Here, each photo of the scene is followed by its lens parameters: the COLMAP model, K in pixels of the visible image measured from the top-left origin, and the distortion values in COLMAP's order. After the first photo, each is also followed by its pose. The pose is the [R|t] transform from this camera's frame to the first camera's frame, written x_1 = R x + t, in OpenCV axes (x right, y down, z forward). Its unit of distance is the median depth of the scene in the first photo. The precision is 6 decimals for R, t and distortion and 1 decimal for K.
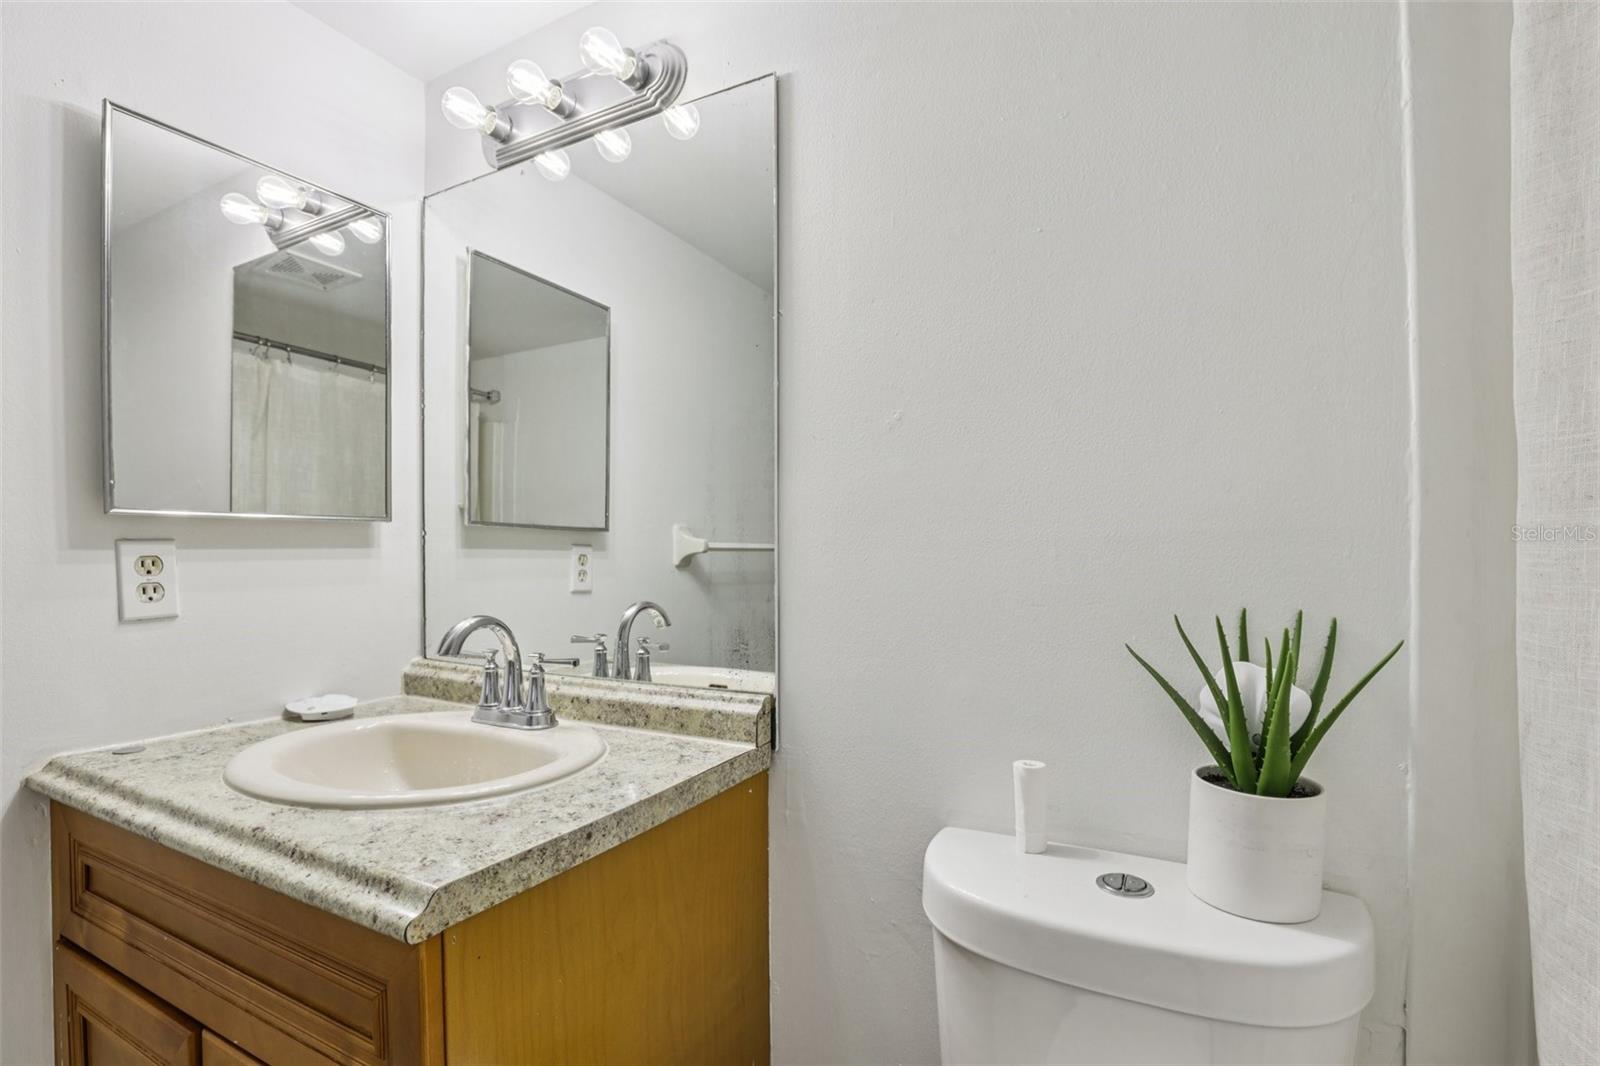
lens RADIAL K [[753.6, 0, 803.5], [0, 753.6, 541.6], [0, 0, 1]] dist [-0.034006, 0.004590]
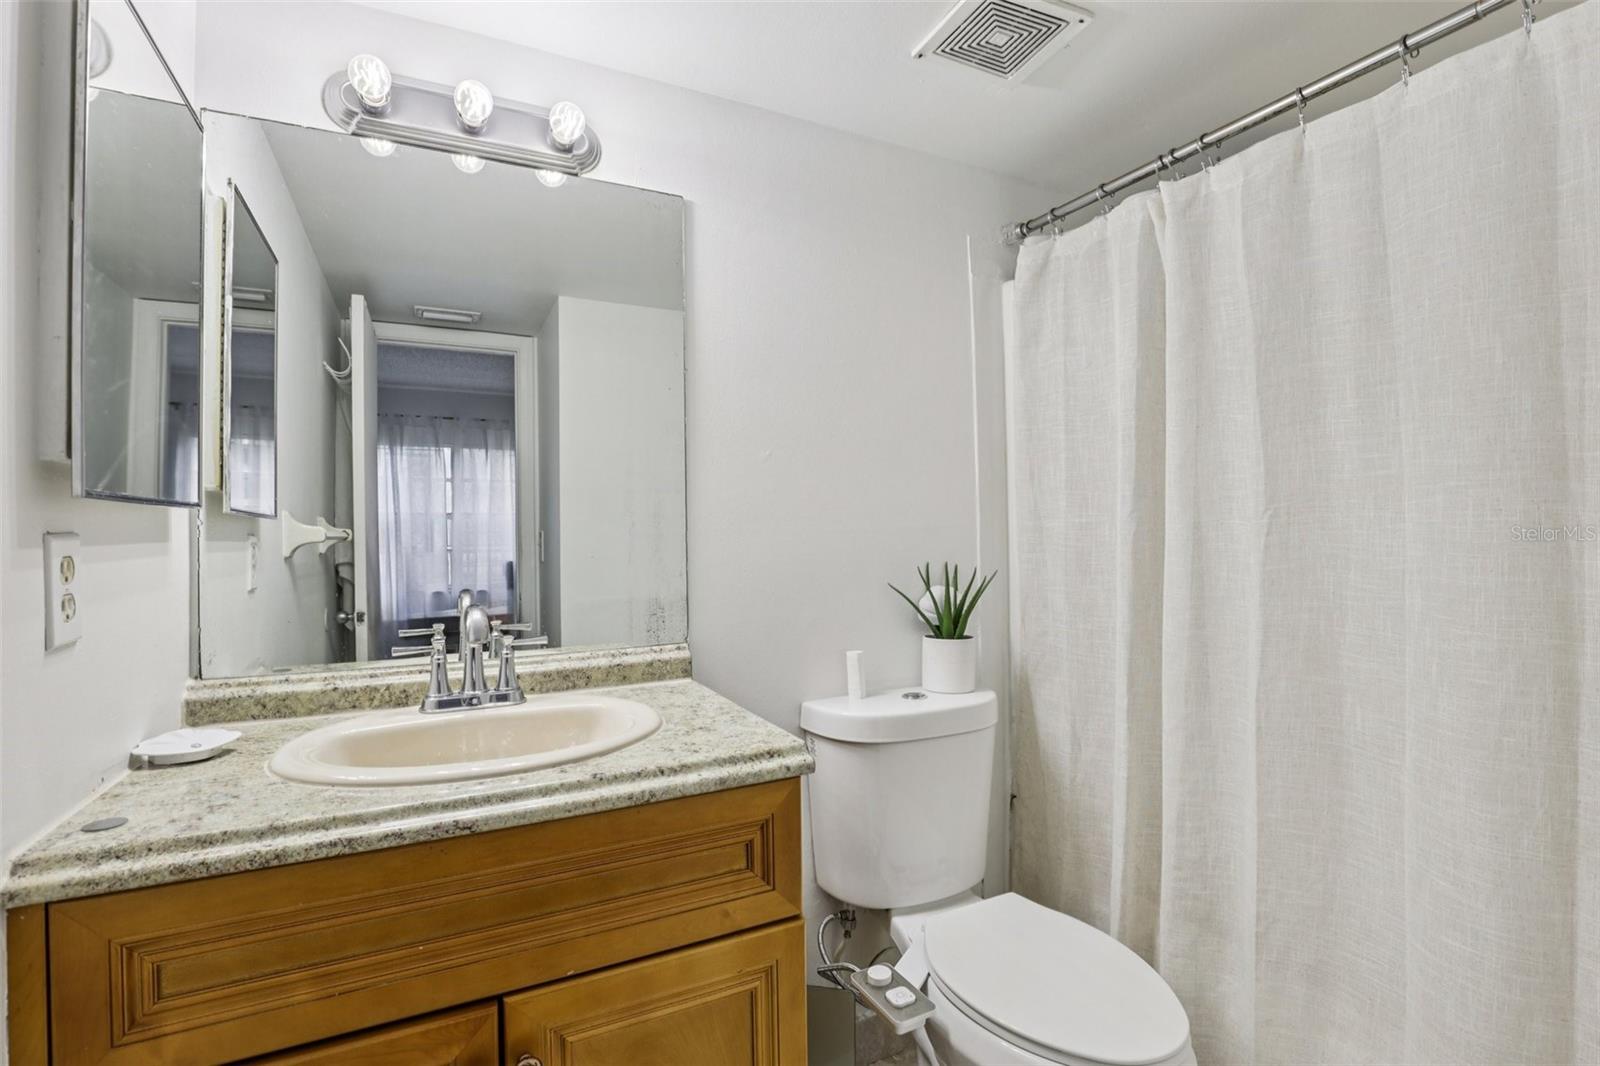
lens RADIAL K [[753.6, 0, 797.9], [0, 753.6, 527.1], [0, 0, 1]] dist [-0.034006, 0.004590]
pose [[0.579336, 0.004018, 0.815079, -1.080525], [0.000933, 0.999984, -0.005593, -0.004015], [-0.815088, 0.004000, 0.579323, 0.019696]]
